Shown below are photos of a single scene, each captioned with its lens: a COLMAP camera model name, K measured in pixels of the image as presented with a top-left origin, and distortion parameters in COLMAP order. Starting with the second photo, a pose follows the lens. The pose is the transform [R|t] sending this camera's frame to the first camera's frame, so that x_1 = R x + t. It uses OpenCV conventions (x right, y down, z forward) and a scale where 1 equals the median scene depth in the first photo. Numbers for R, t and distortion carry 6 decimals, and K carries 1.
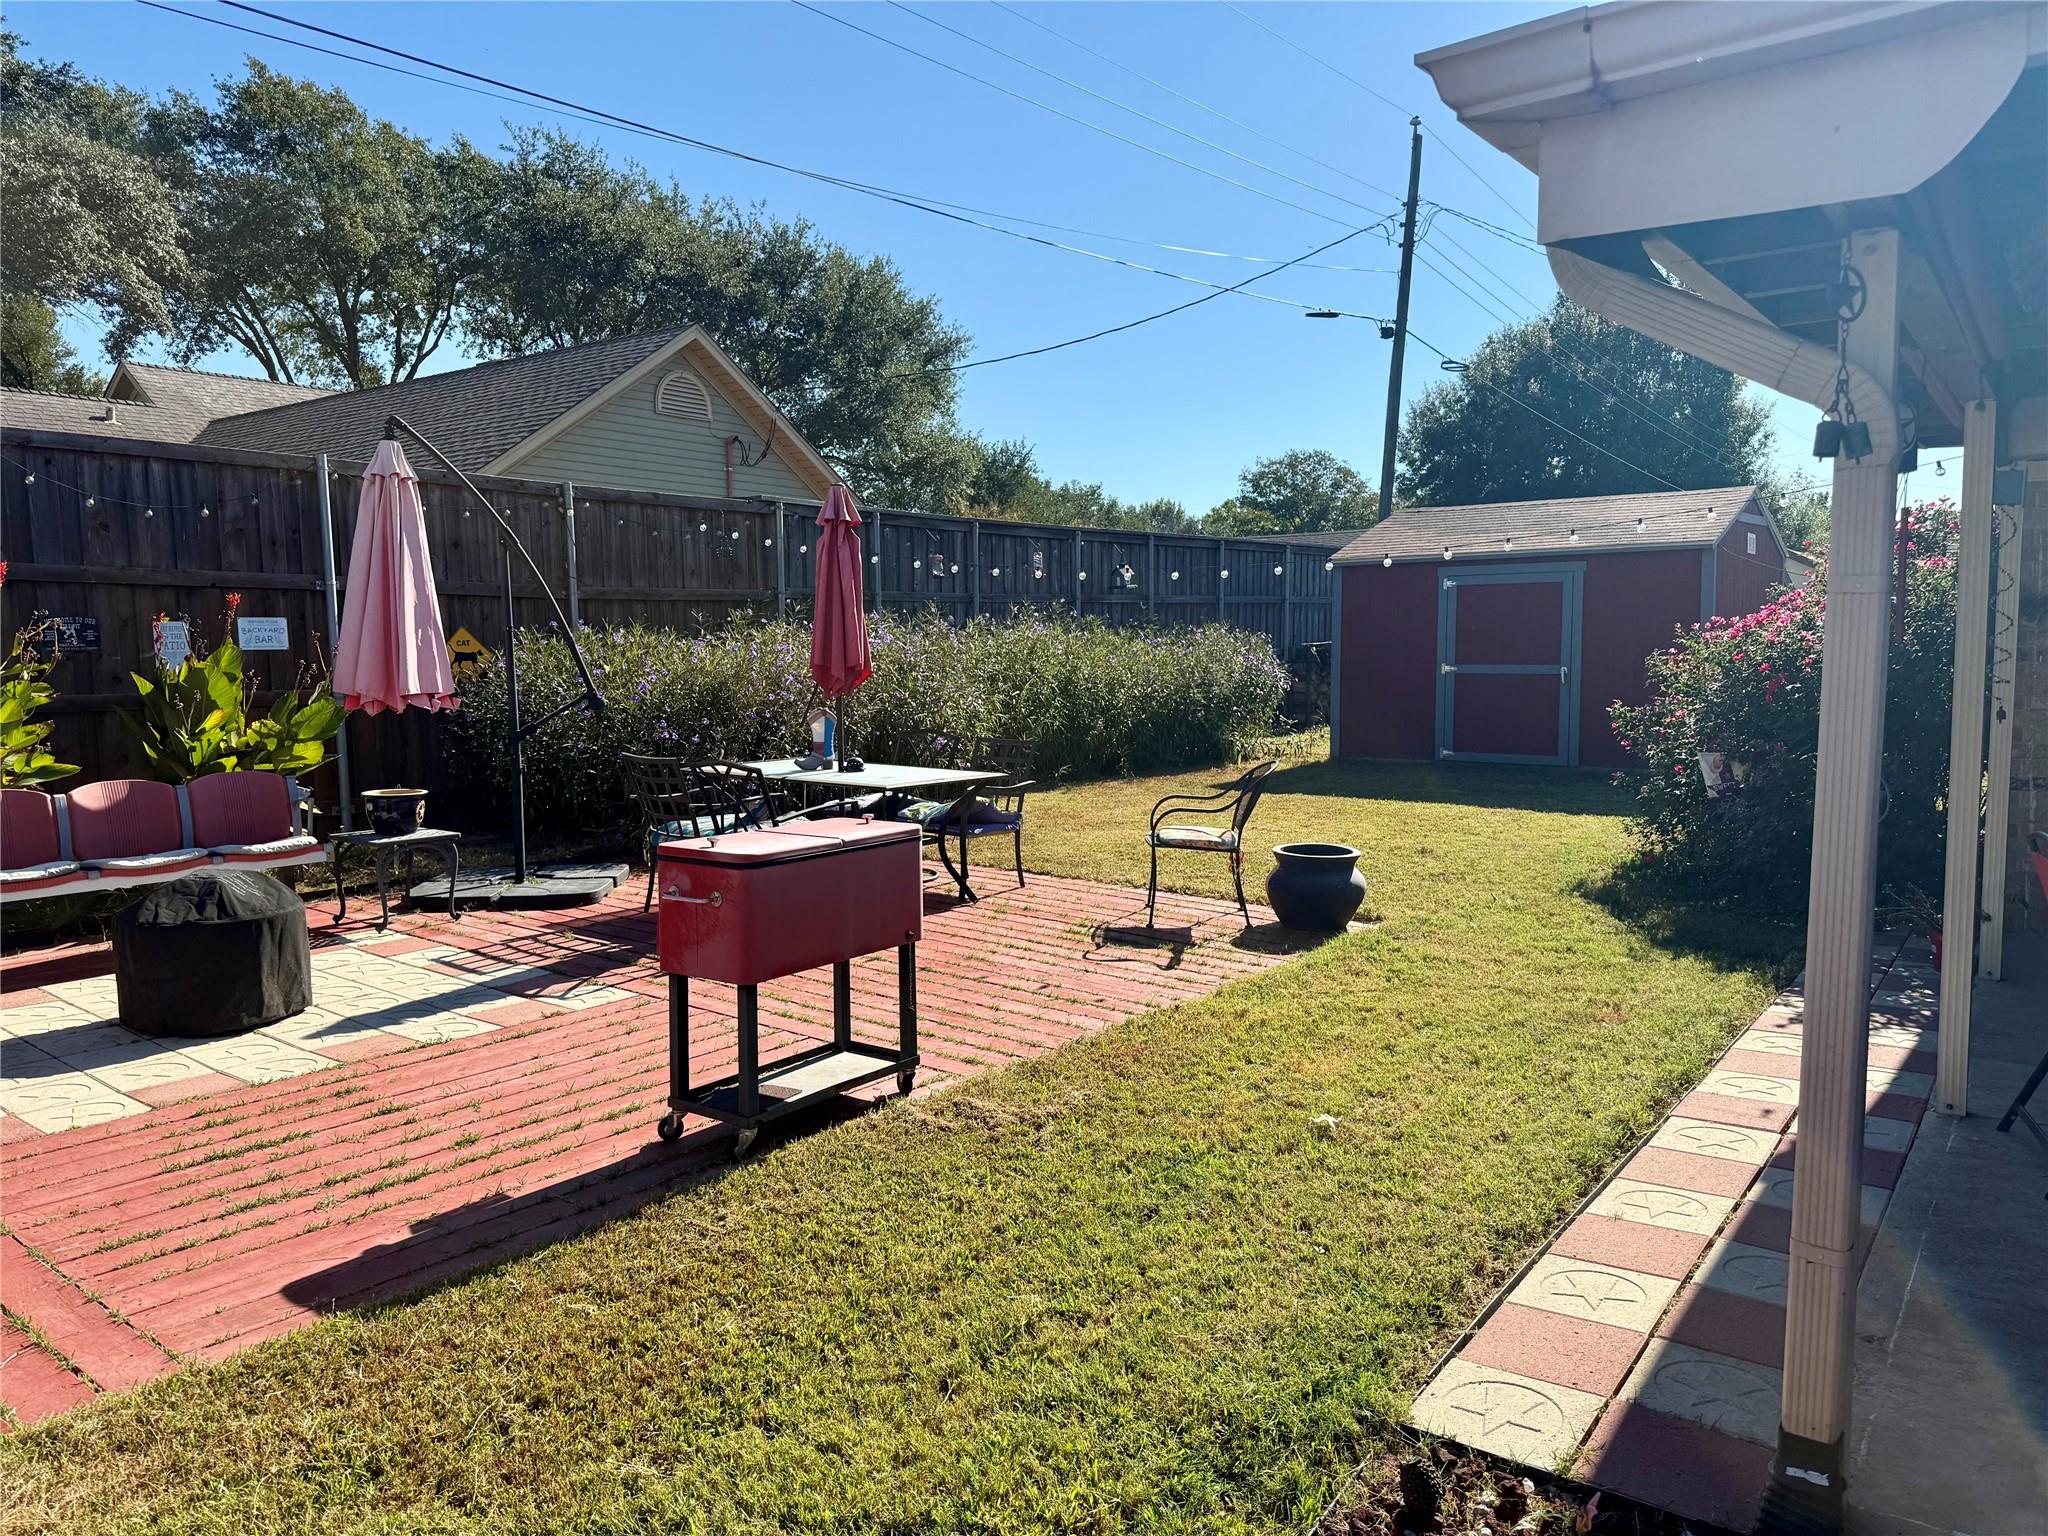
lens RADIAL K [[1426.8, 0, 1028.0], [0, 1426.8, 758.0], [0, 0, 1]] dist [0.024785, -0.019444]
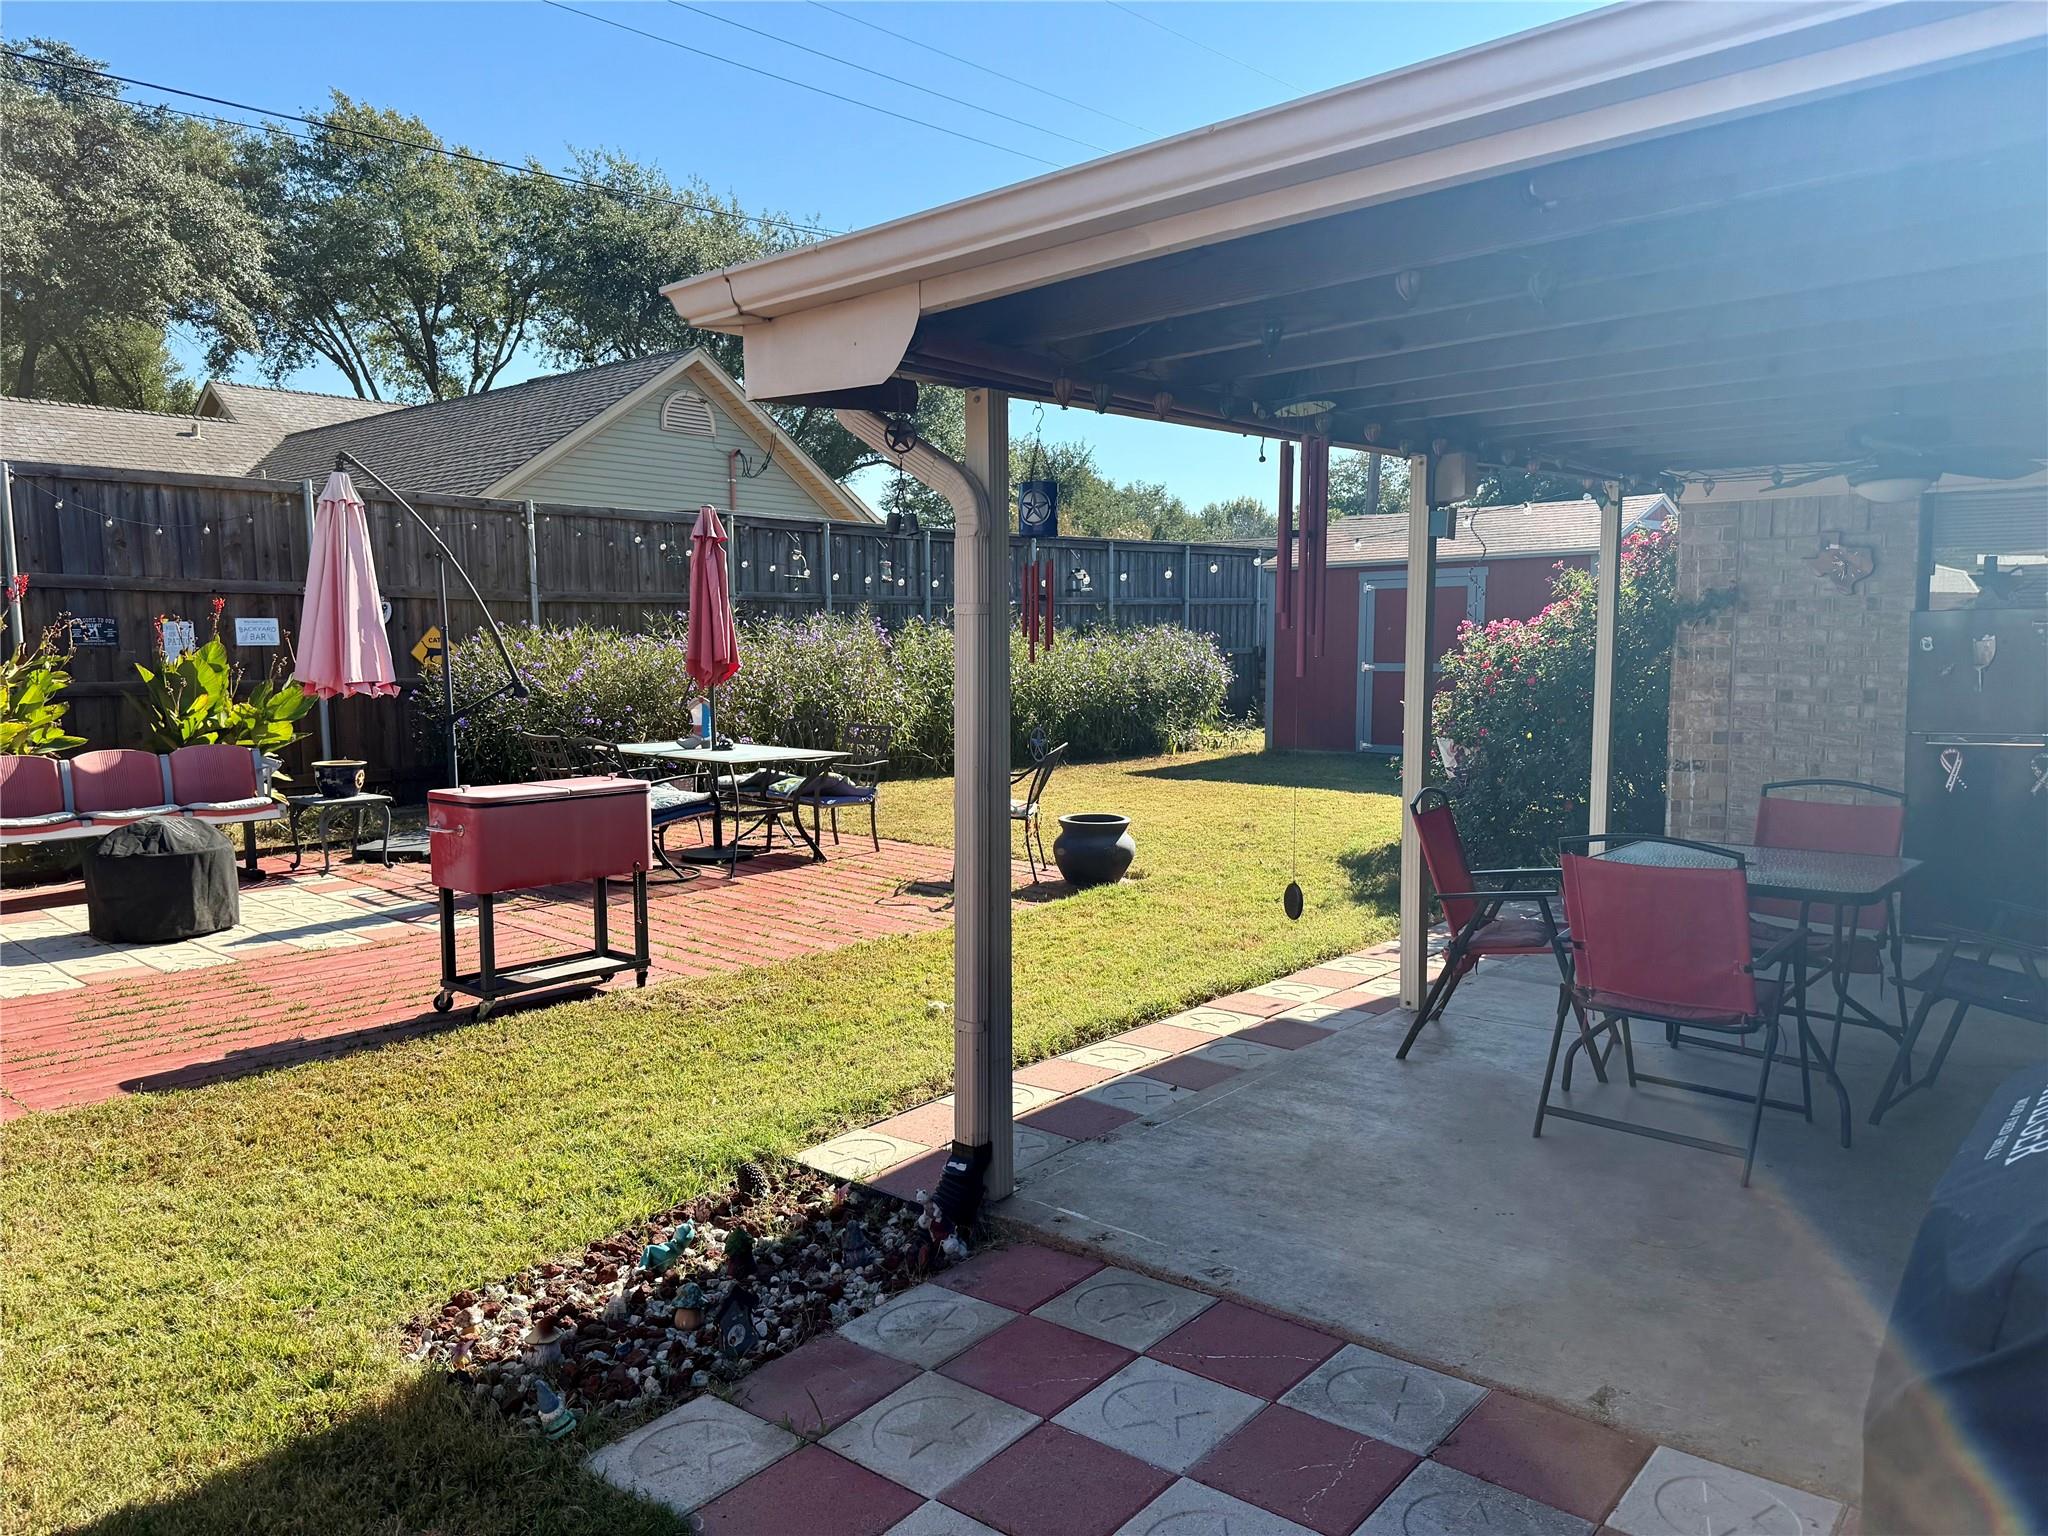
lens RADIAL K [[1426.8, 0, 1022.8], [0, 1426.8, 774.6], [0, 0, 1]] dist [0.024785, -0.019444]
pose [[0.997673, 0.009073, -0.067581, 0.193838], [-0.008219, 0.999883, 0.012903, 0.011751], [0.067690, -0.012317, 0.997630, -0.154056]]
